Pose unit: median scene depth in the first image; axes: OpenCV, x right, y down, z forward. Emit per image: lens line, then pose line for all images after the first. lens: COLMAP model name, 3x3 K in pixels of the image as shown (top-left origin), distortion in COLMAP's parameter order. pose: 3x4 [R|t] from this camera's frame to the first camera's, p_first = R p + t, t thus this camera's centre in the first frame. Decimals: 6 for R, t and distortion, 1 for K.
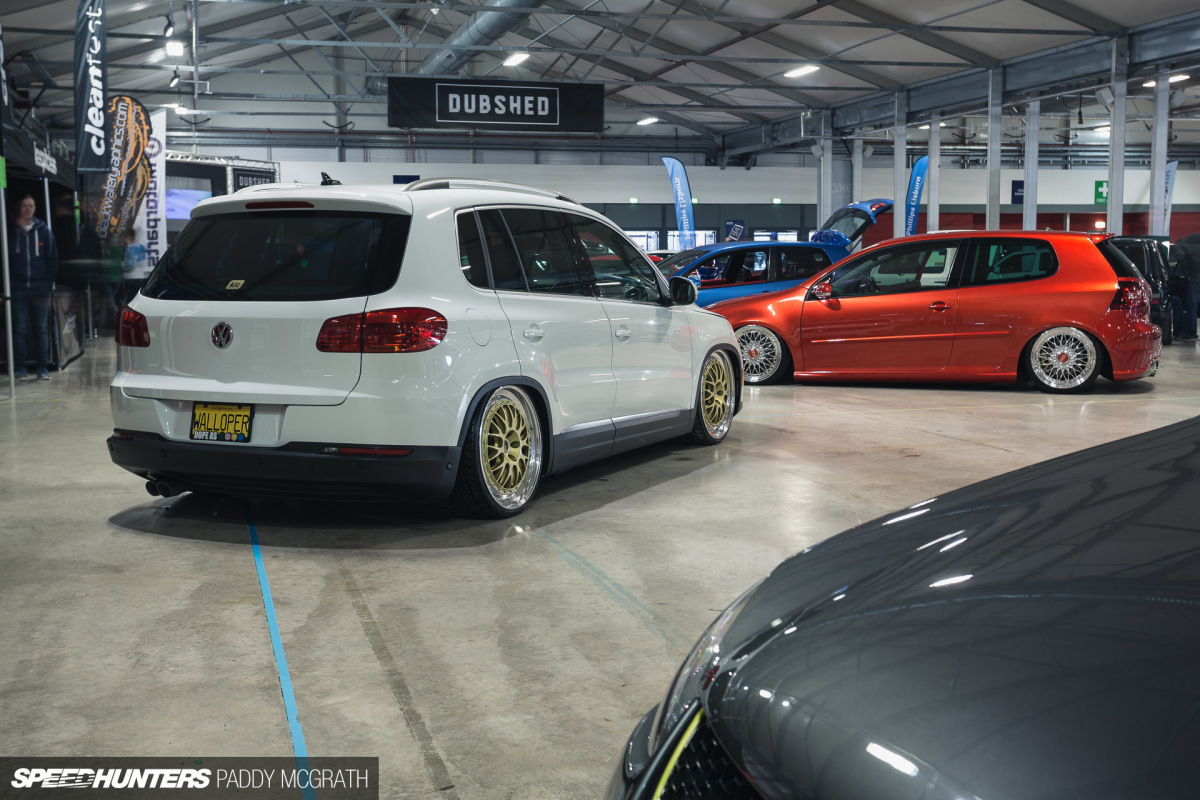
lens RADIAL K [[1246.1, 0, 604.6], [0, 1246.1, 400.1], [0, 0, 1]] dist [-0.004576, 0.000000]
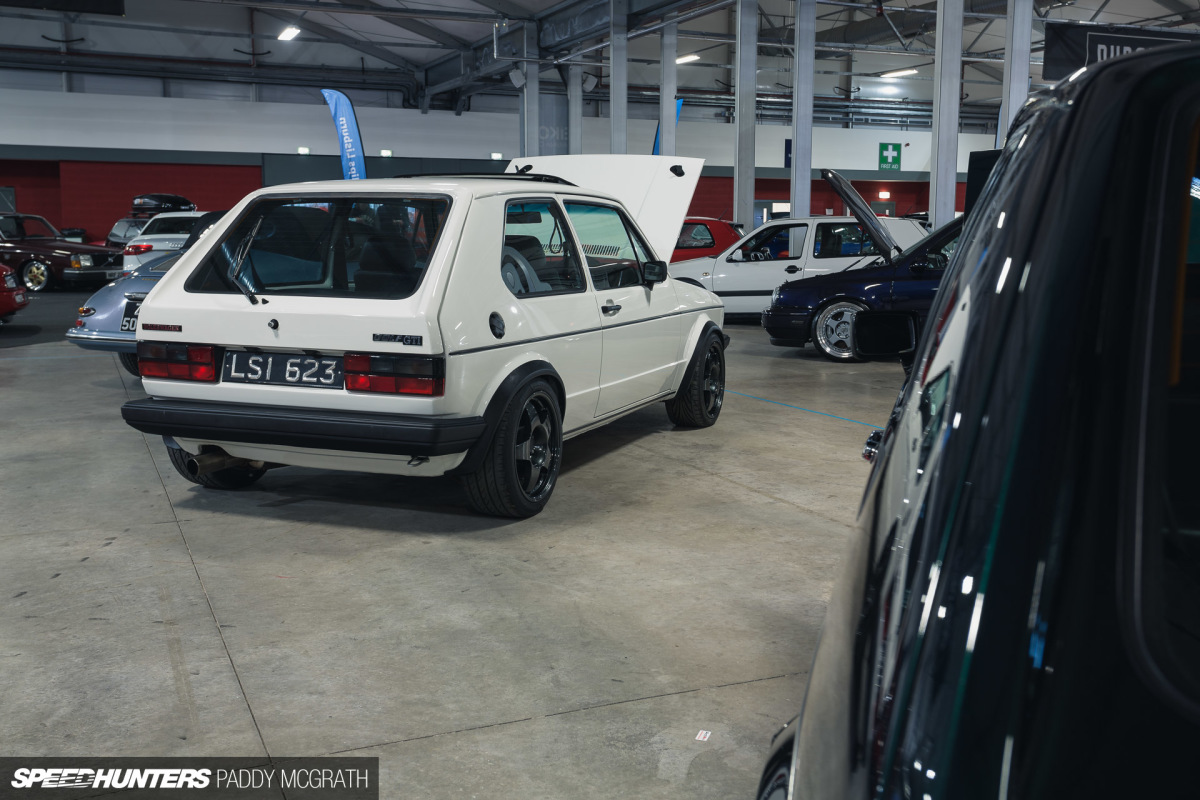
lens RADIAL K [[1190.2, 0, 593.4], [0, 1190.2, 399.8], [0, 0, 1]] dist [0.008293, 0.000000]
pose [[0.988610, -0.008668, 0.150250, 0.085601], [0.004292, 0.999558, 0.029423, -0.028176], [-0.150439, -0.028443, 0.988210, 0.245053]]
